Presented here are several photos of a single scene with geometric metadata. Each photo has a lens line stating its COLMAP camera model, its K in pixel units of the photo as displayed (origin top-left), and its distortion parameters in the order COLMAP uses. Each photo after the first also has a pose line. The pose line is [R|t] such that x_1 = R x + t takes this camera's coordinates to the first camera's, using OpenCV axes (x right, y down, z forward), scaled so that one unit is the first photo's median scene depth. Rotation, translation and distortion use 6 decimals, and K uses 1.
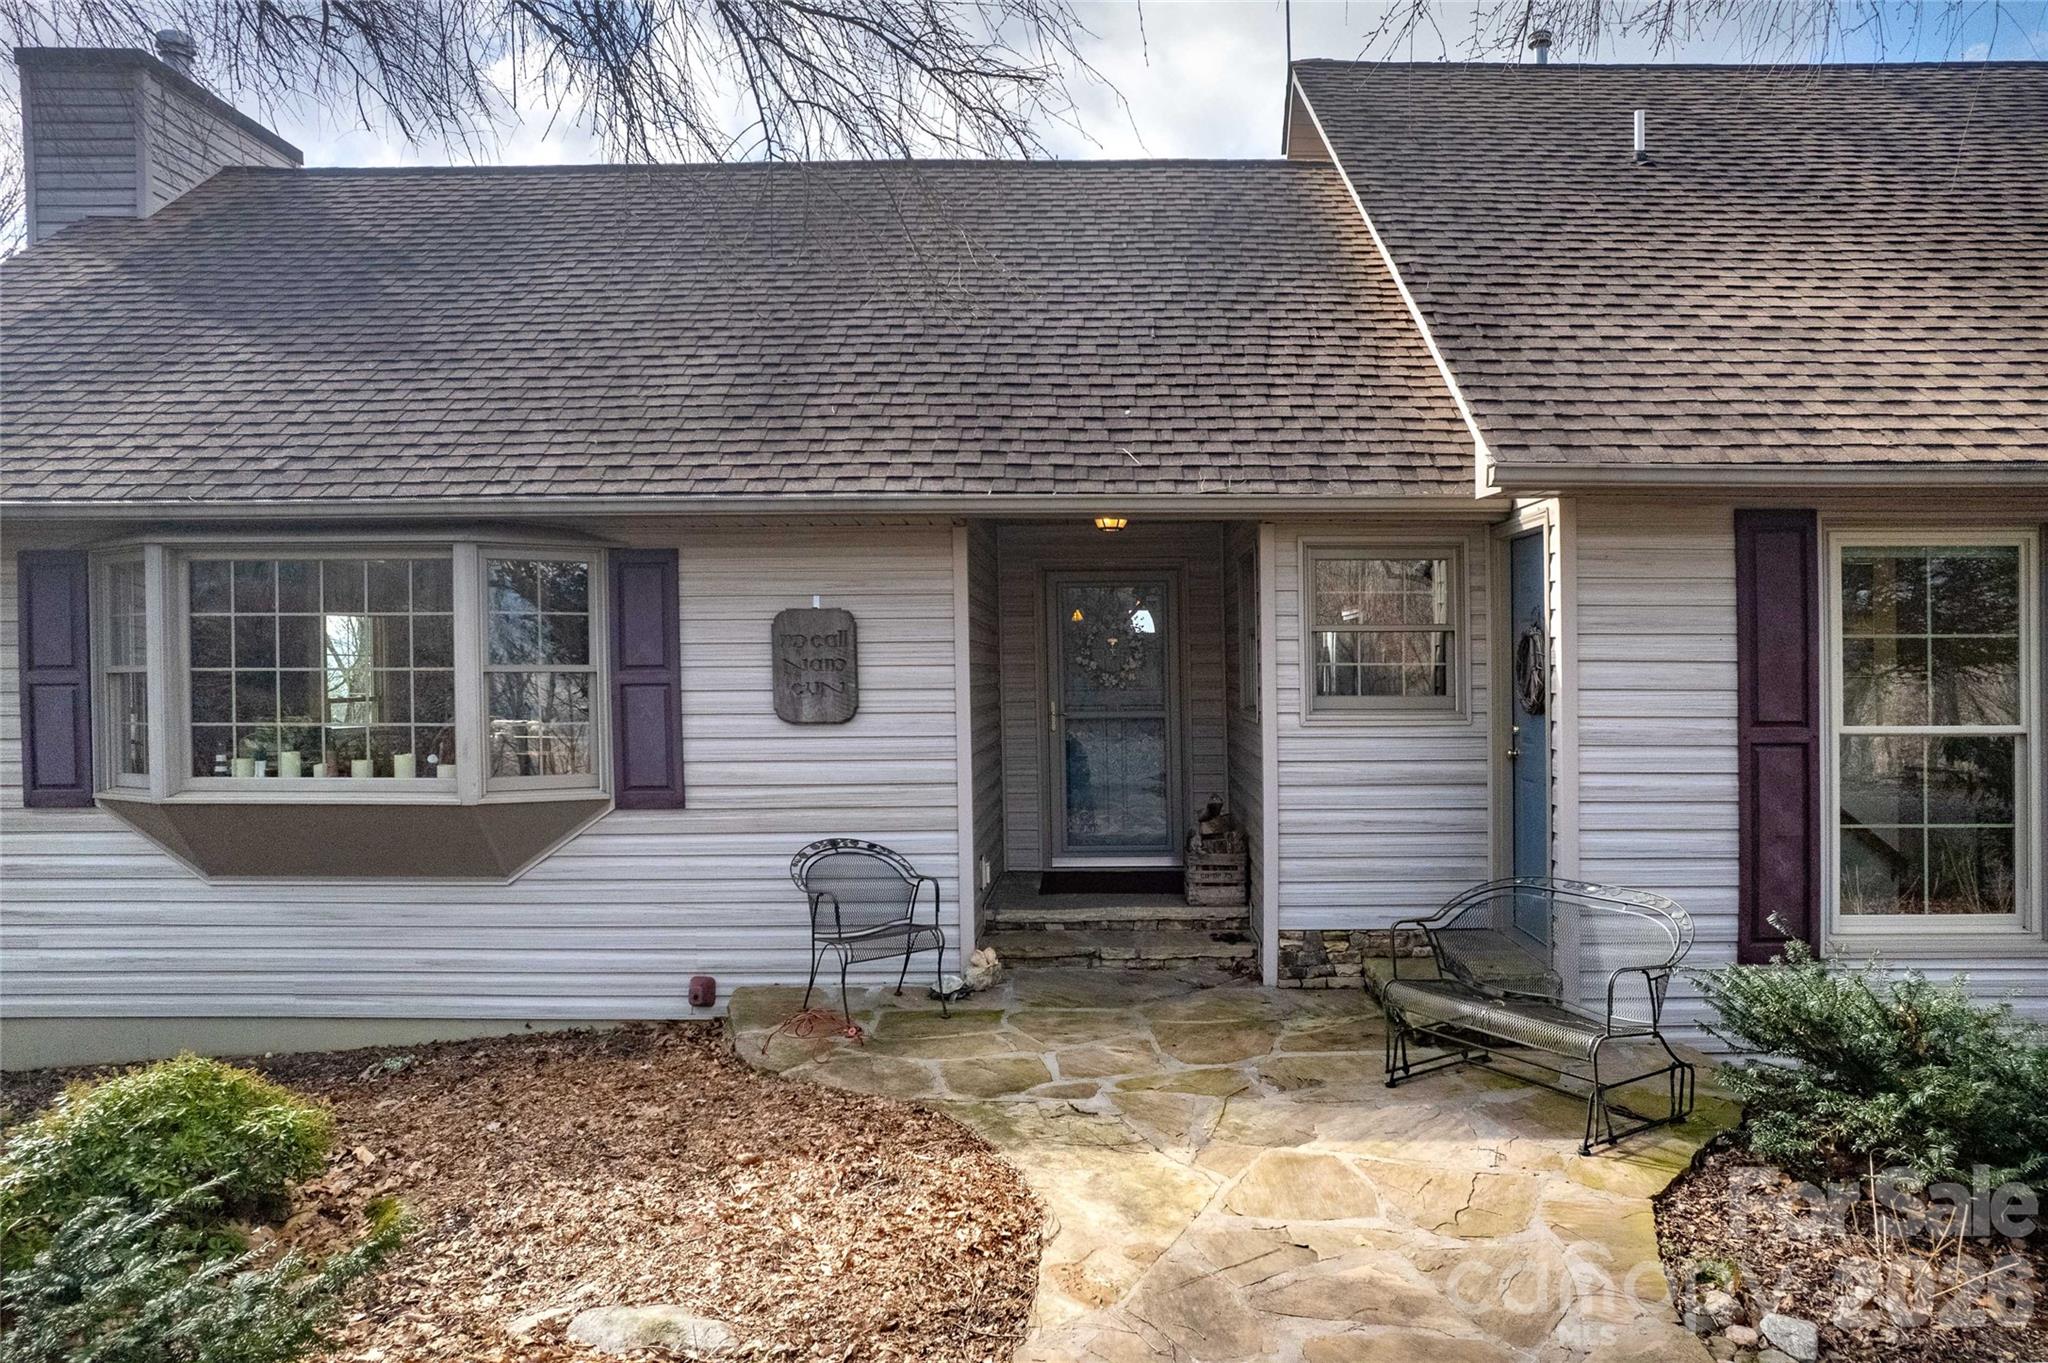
lens RADIAL K [[1322.4, 0, 1024.0], [0, 1322.4, 681.5], [0, 0, 1]] dist [-0.004799, 0.001249]
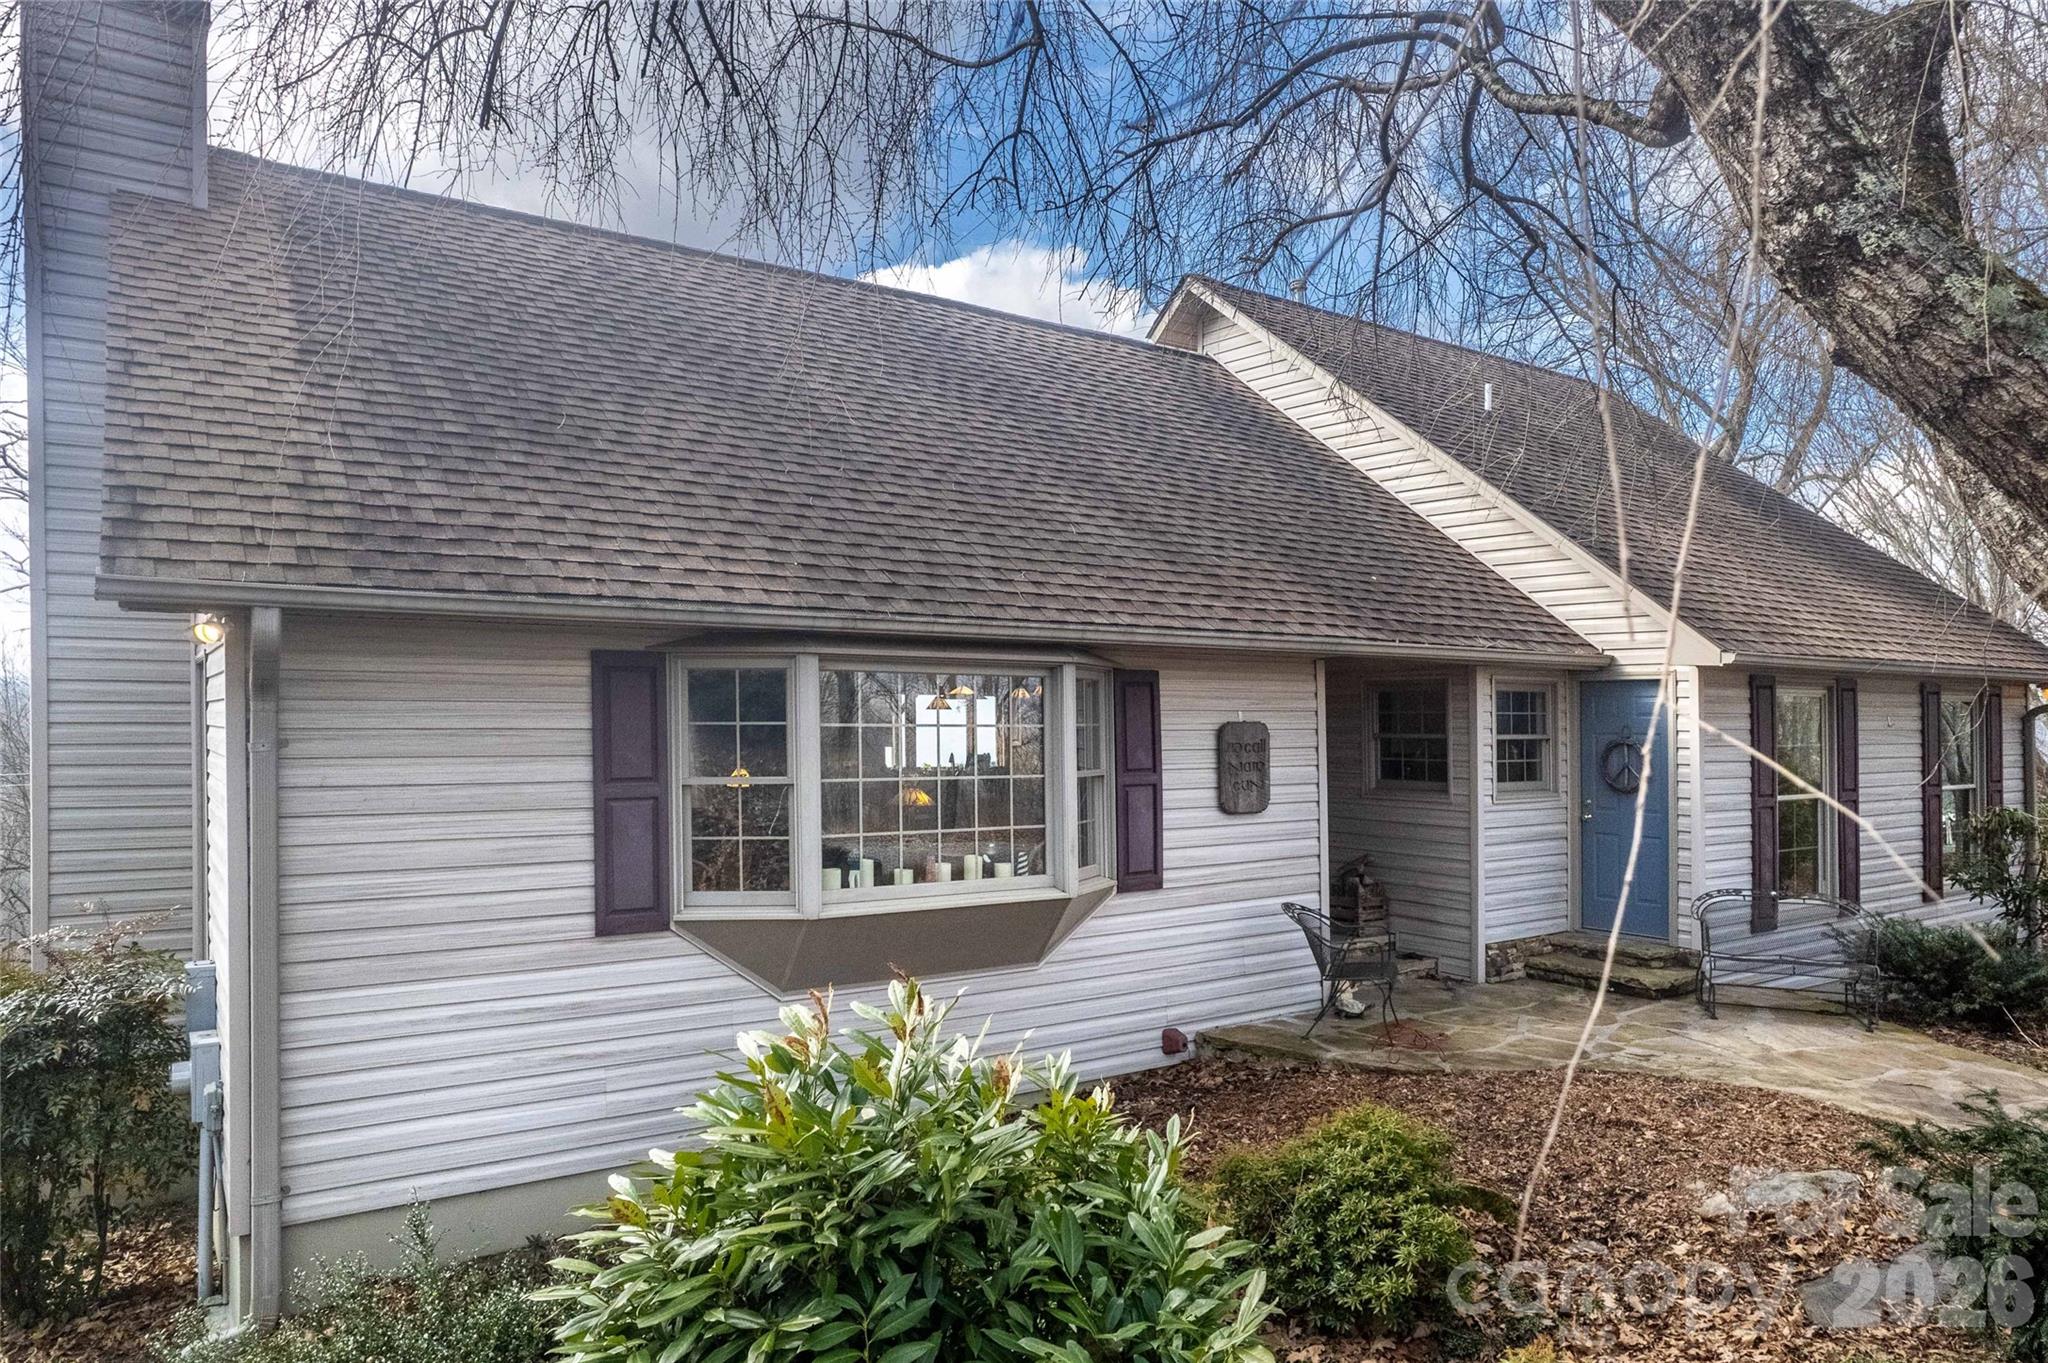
lens RADIAL K [[1322.4, 0, 1024.0], [0, 1322.4, 681.5], [0, 0, 1]] dist [-0.004799, 0.001249]
pose [[0.821558, 0.021530, 0.569718, -1.045694], [0.000333, 0.999268, -0.038243, -0.045077], [-0.570124, 0.031609, 0.820950, 0.084607]]
